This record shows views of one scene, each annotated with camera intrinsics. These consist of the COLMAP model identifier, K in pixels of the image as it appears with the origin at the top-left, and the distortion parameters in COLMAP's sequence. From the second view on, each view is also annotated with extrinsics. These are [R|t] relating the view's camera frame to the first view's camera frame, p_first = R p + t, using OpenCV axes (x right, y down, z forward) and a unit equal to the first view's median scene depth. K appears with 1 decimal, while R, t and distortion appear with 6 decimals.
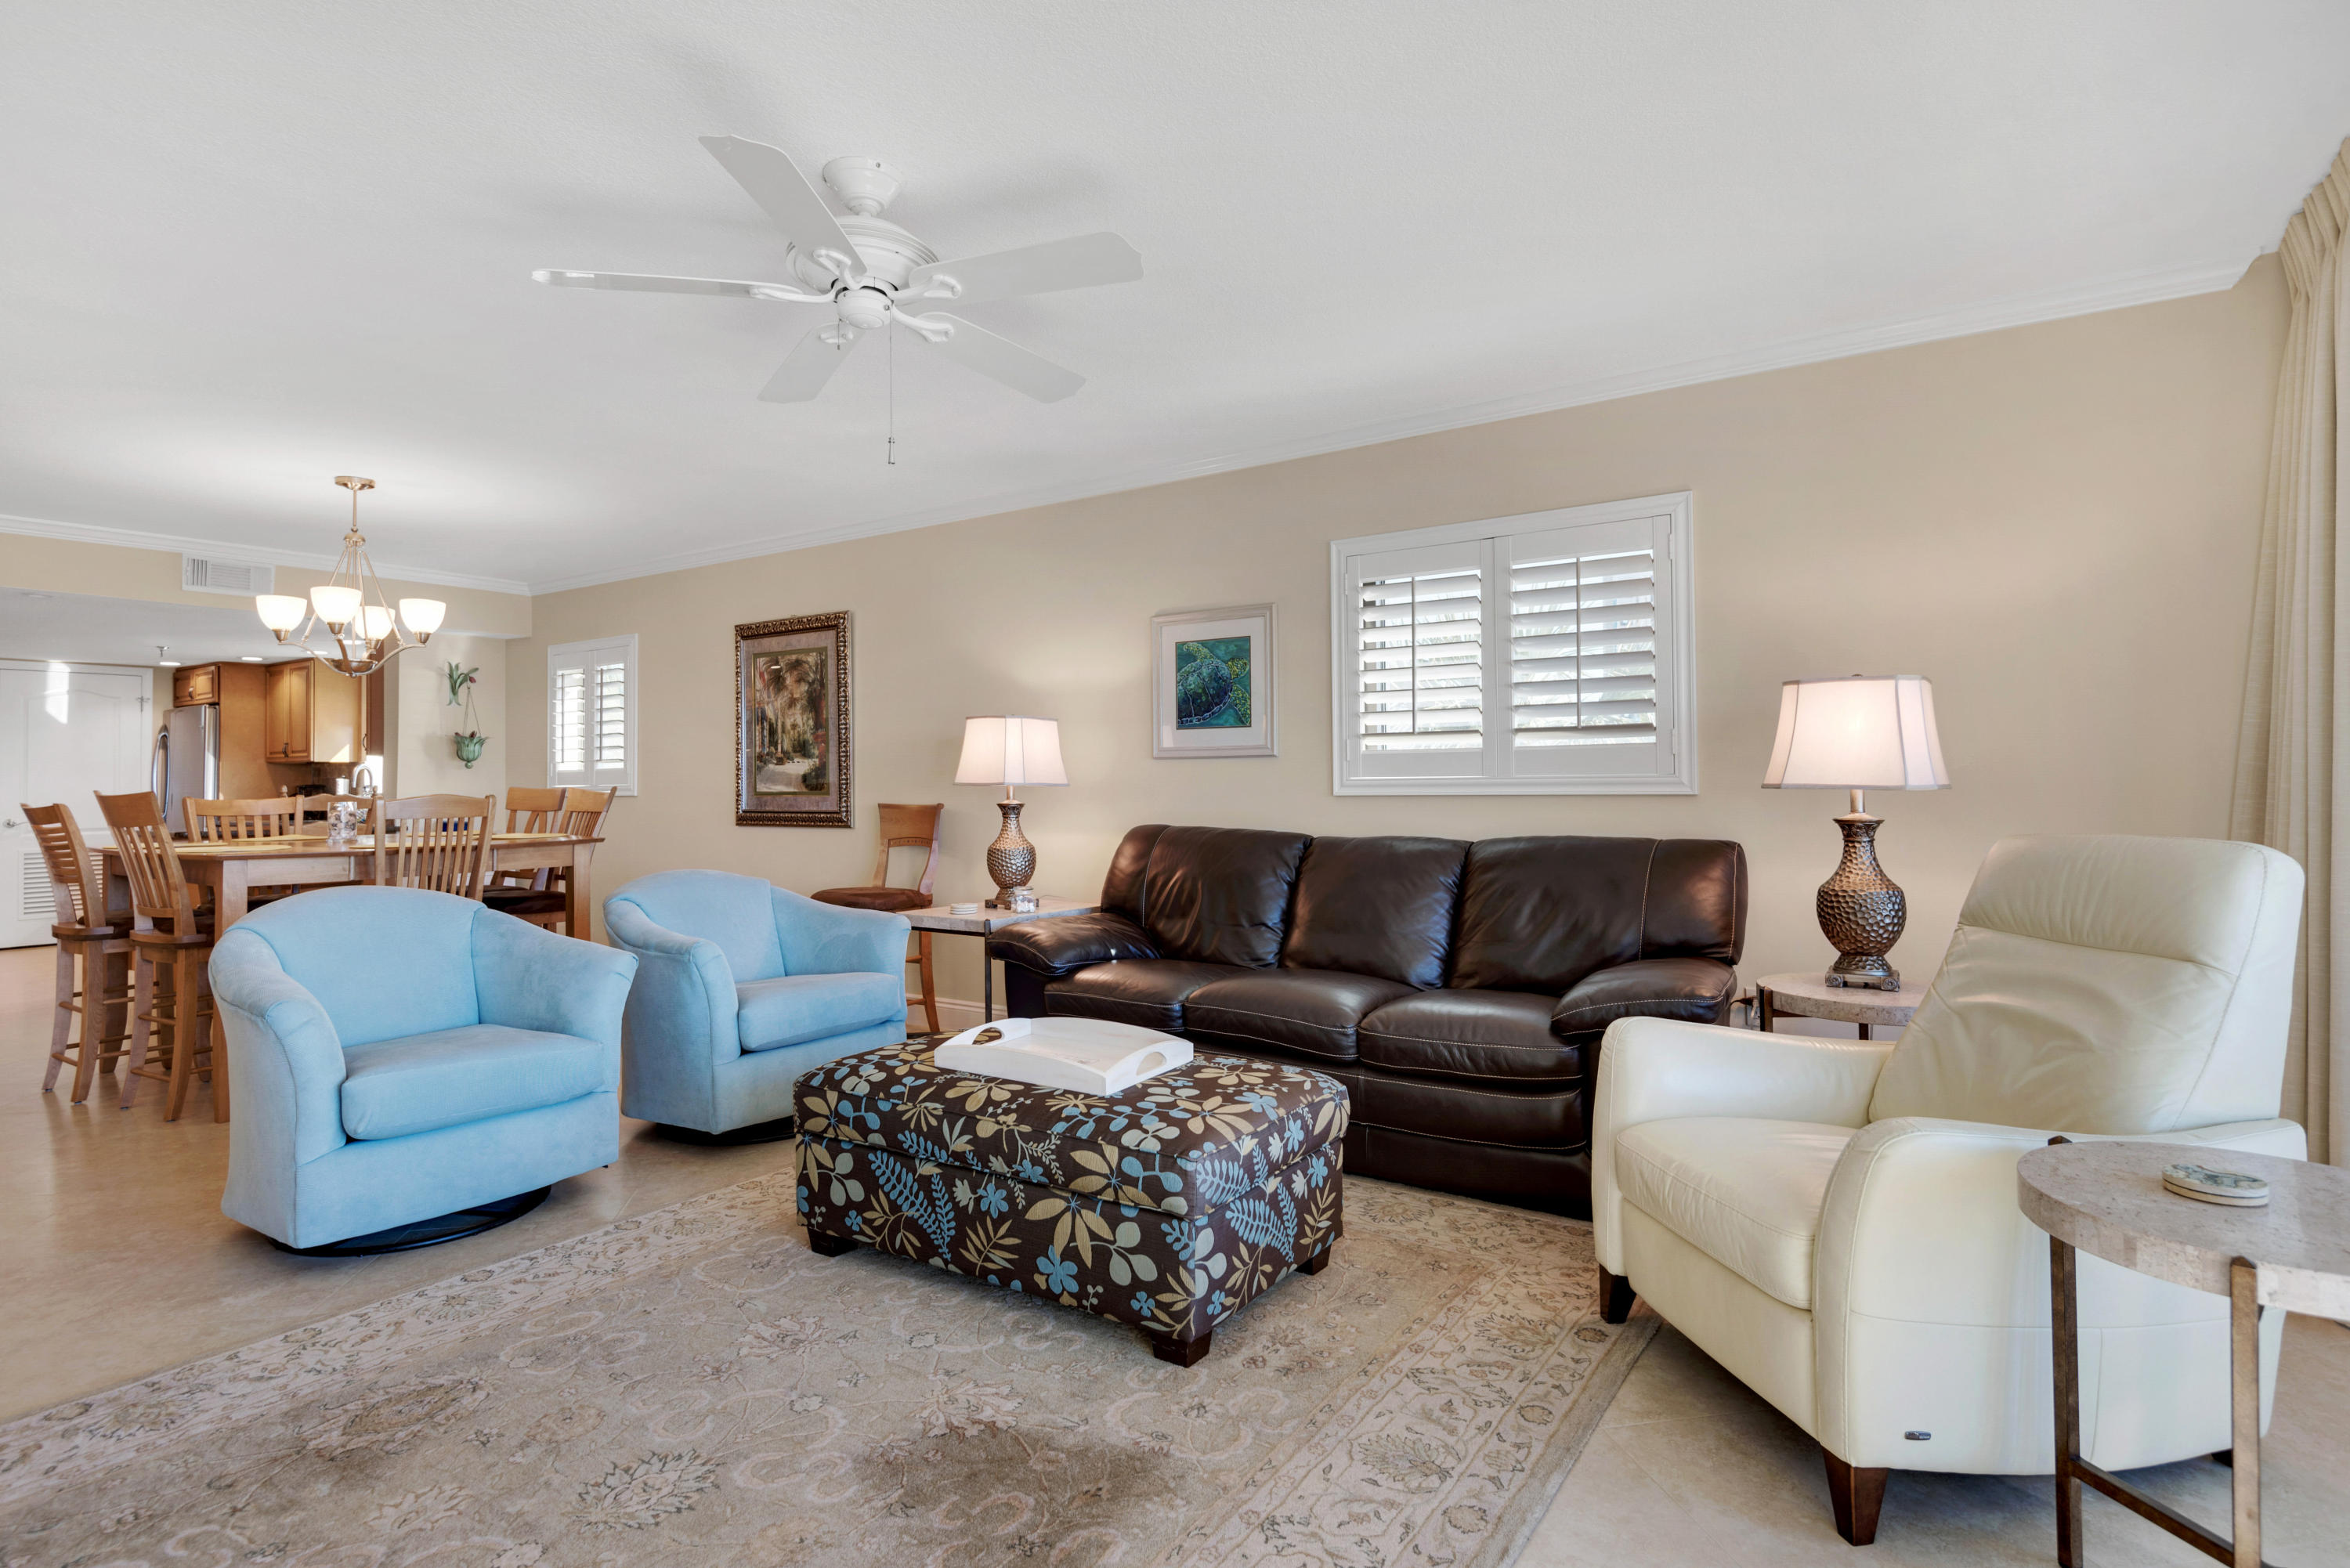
lens RADIAL K [[1212.4, 0, 1205.8], [0, 1212.4, 768.1], [0, 0, 1]] dist [0.015379, -0.005577]
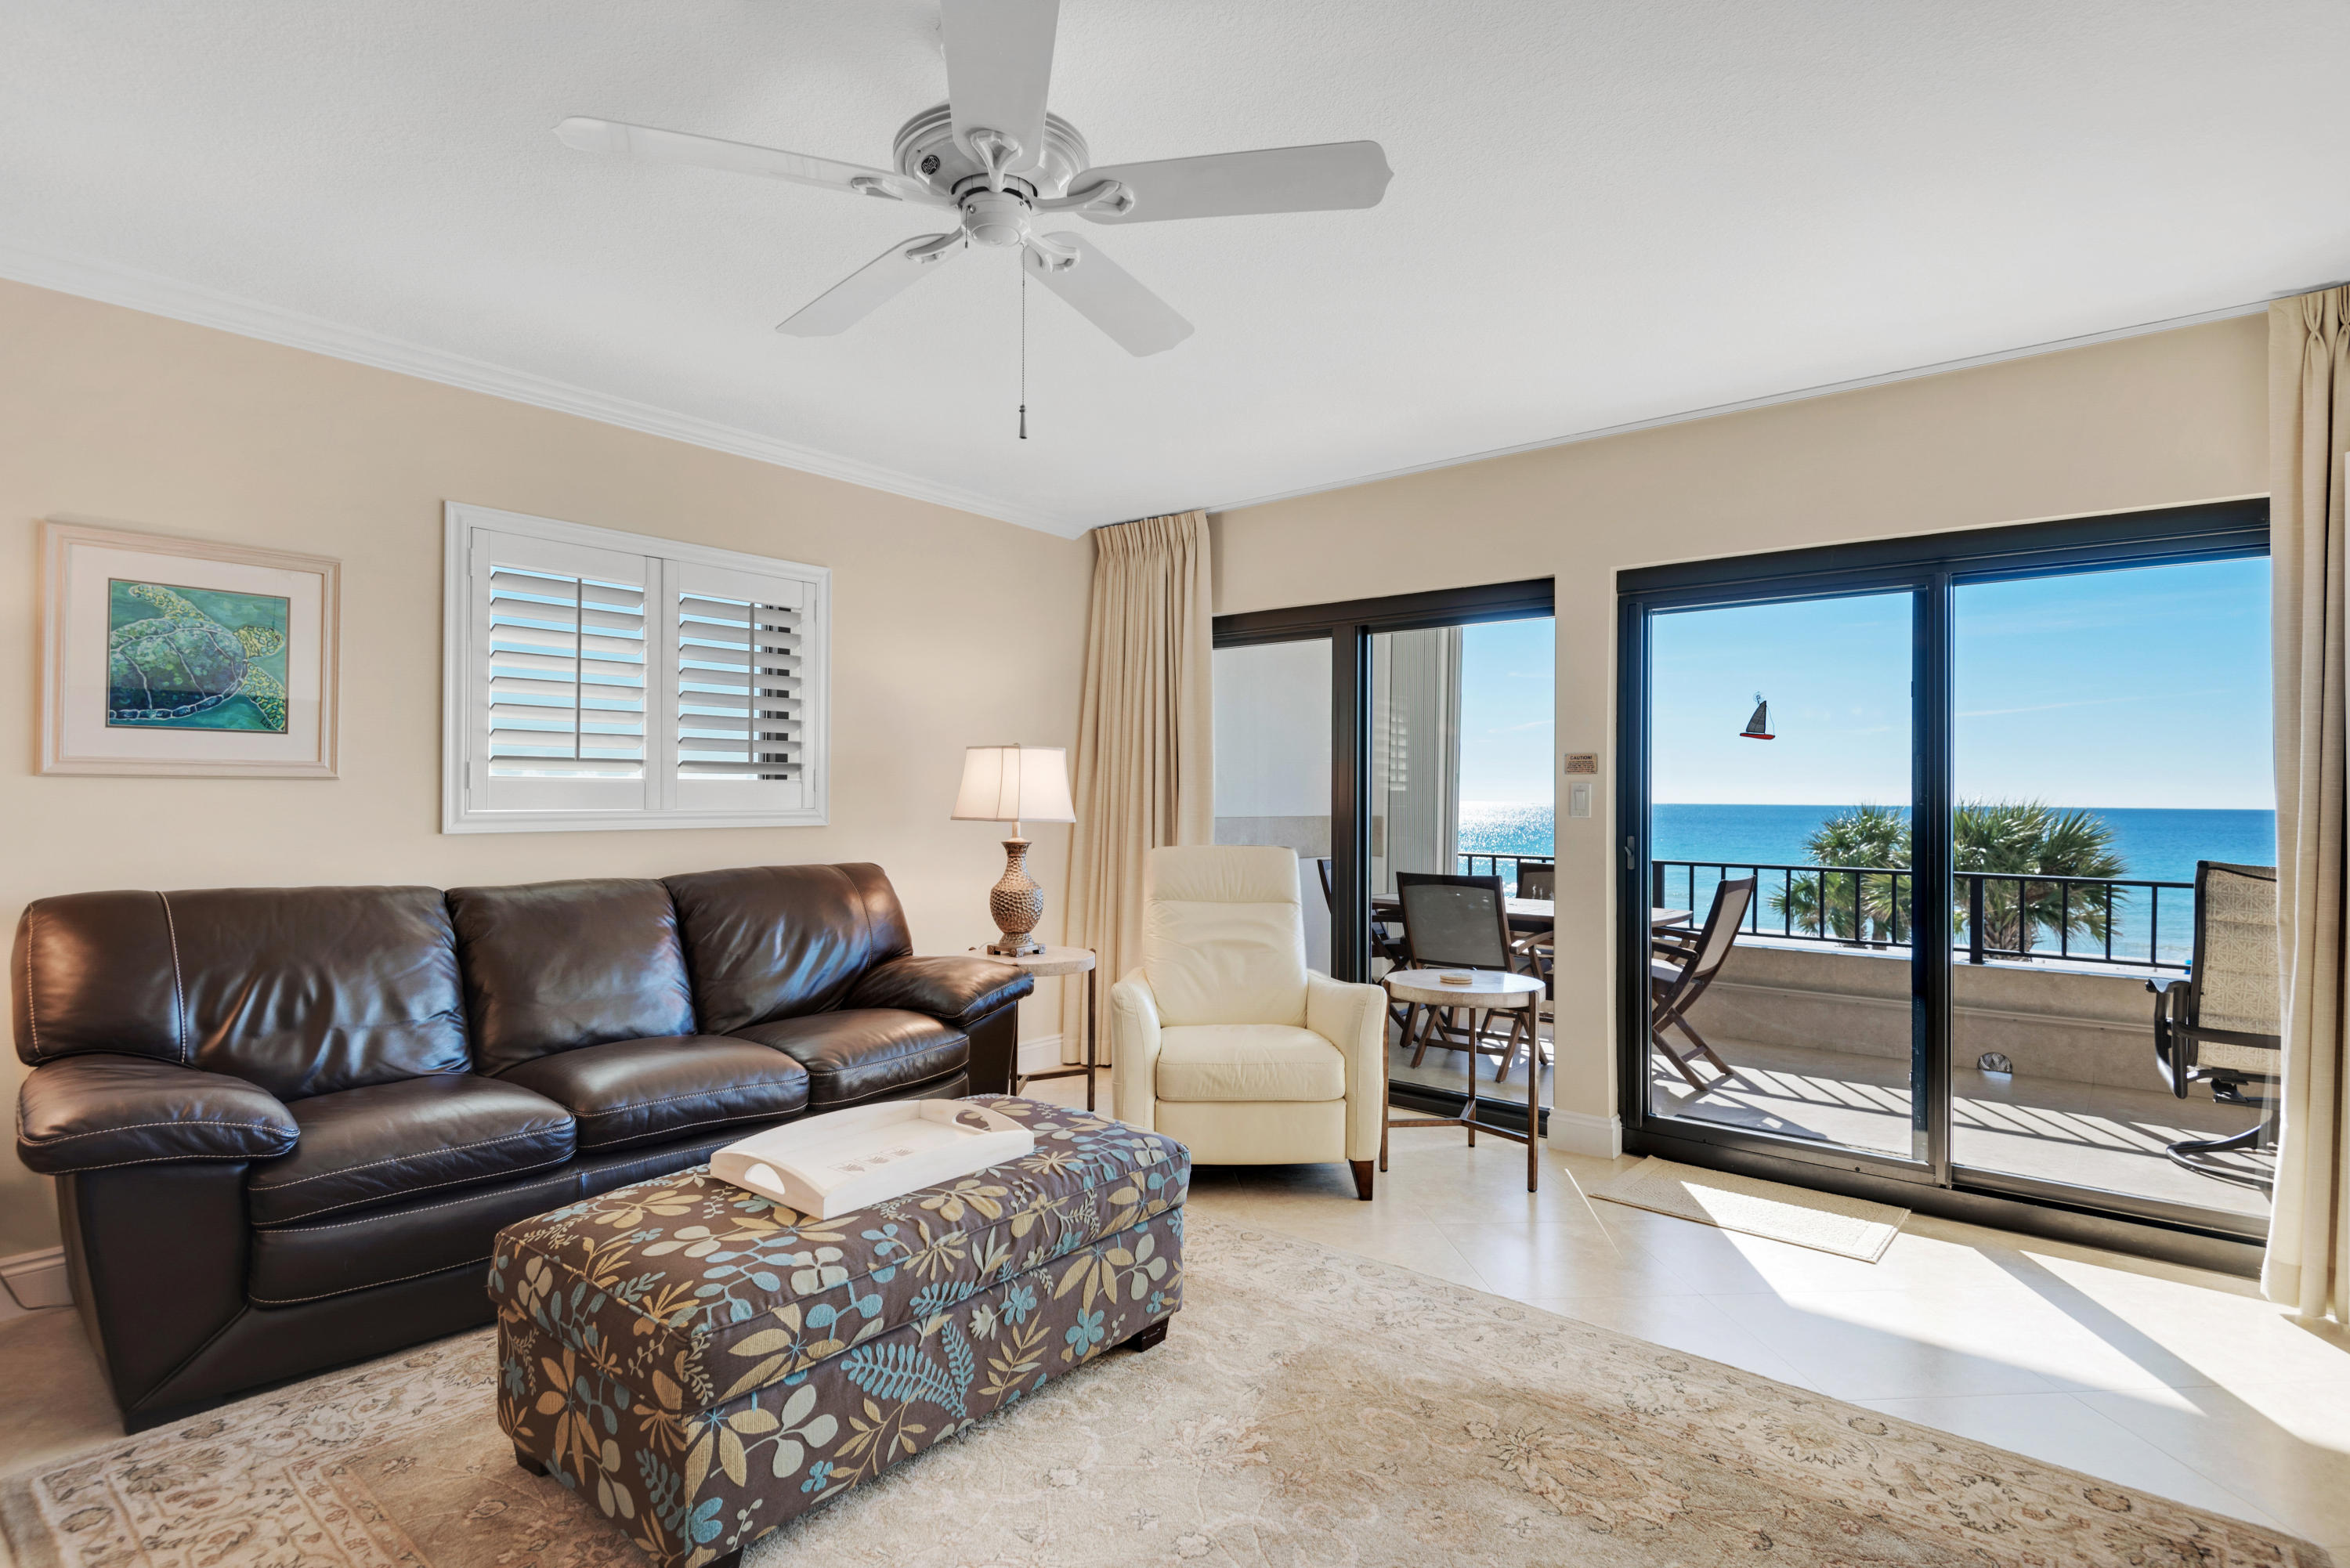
lens RADIAL K [[1185.4, 0, 1174.2], [0, 1185.4, 781.6], [0, 0, 1]] dist [0.009971, -0.007037]
pose [[0.092500, 0.017246, 0.995563, -0.433483], [-0.020592, 0.999669, -0.015404, -0.005907], [-0.995500, -0.019076, 0.092825, 0.342452]]
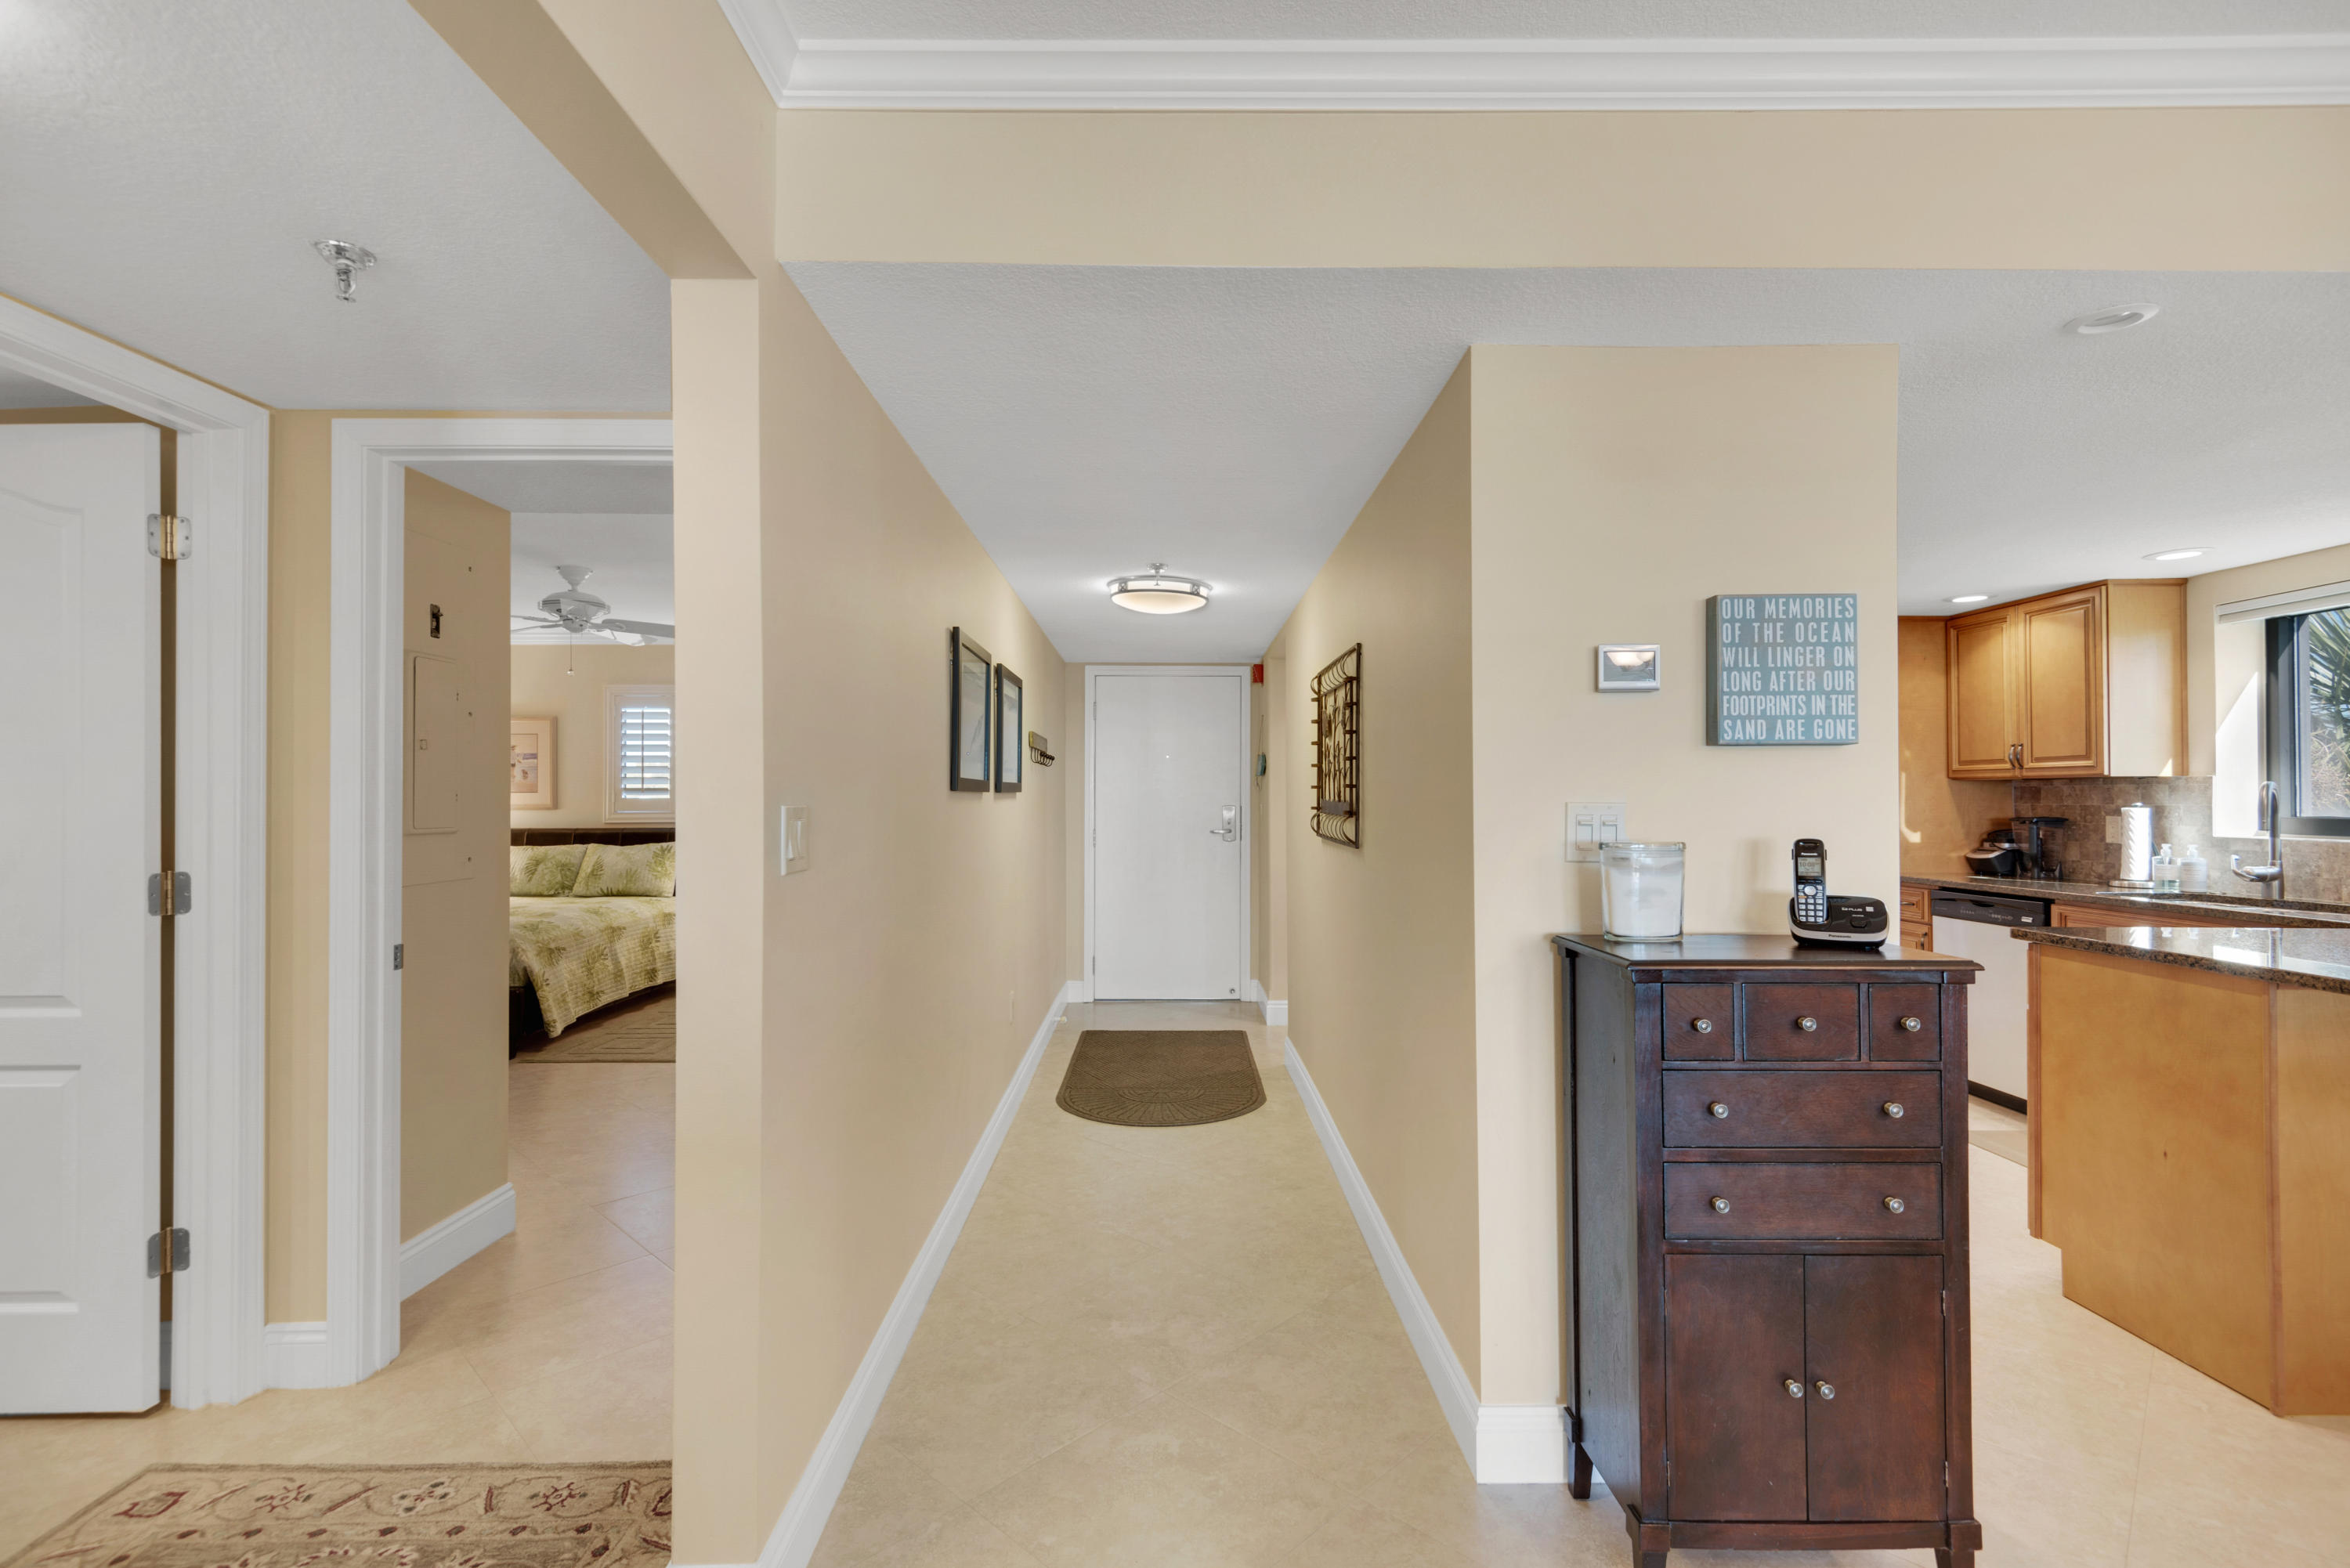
lens RADIAL K [[1083.7, 0, 1177.3], [0, 1083.7, 784.3], [0, 0, 1]] dist [0.025872, -0.000773]
pose [[0.569731, -0.000316, -0.821831, -0.810898], [0.004725, 0.999985, 0.002892, -0.007740], [0.821817, -0.005530, 0.569724, 0.567970]]
